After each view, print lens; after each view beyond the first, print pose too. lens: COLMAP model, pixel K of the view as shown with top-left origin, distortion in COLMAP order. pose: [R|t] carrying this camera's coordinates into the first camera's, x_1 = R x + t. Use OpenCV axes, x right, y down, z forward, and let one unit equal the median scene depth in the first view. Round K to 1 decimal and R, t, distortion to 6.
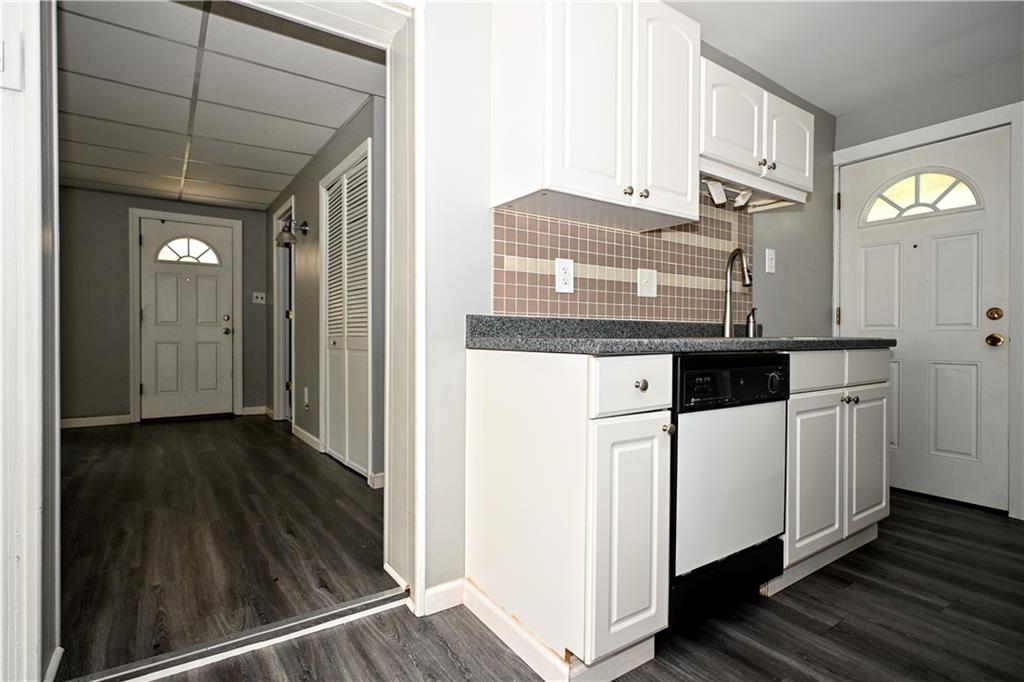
lens RADIAL K [[508.1, 0, 508.4], [0, 508.1, 342.1], [0, 0, 1]] dist [0.003816, 0.001684]
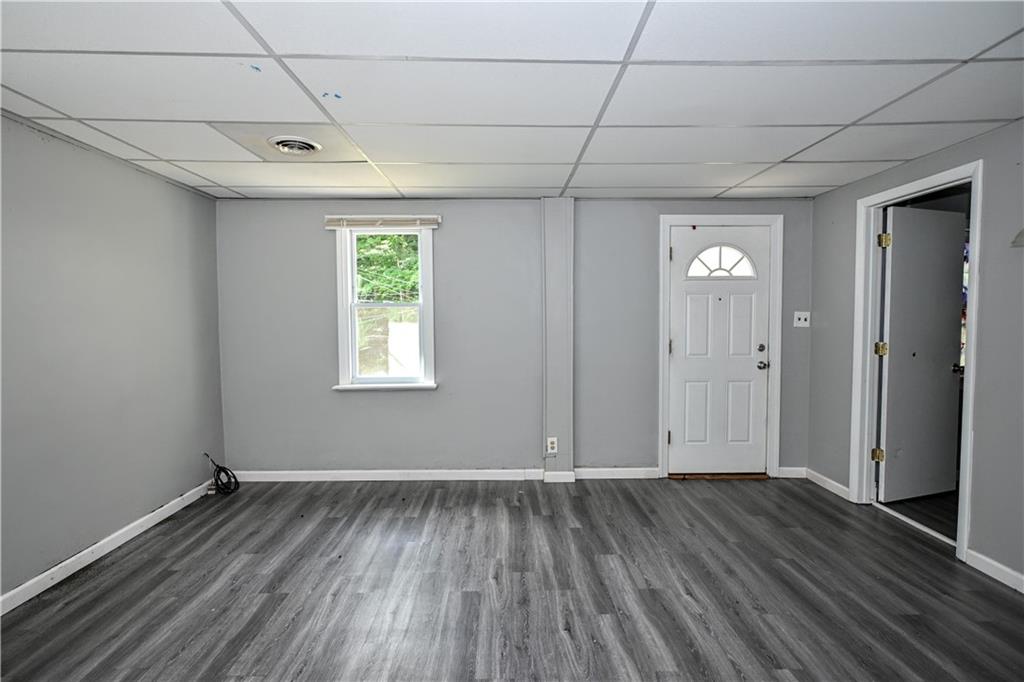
lens RADIAL K [[508.1, 0, 510.3], [0, 508.1, 340.3], [0, 0, 1]] dist [0.003816, 0.001684]
pose [[0.834516, 0.021251, -0.550573, -0.467477], [-0.002735, 0.999403, 0.034430, -0.086380], [0.550977, -0.027226, 0.834076, 0.175992]]
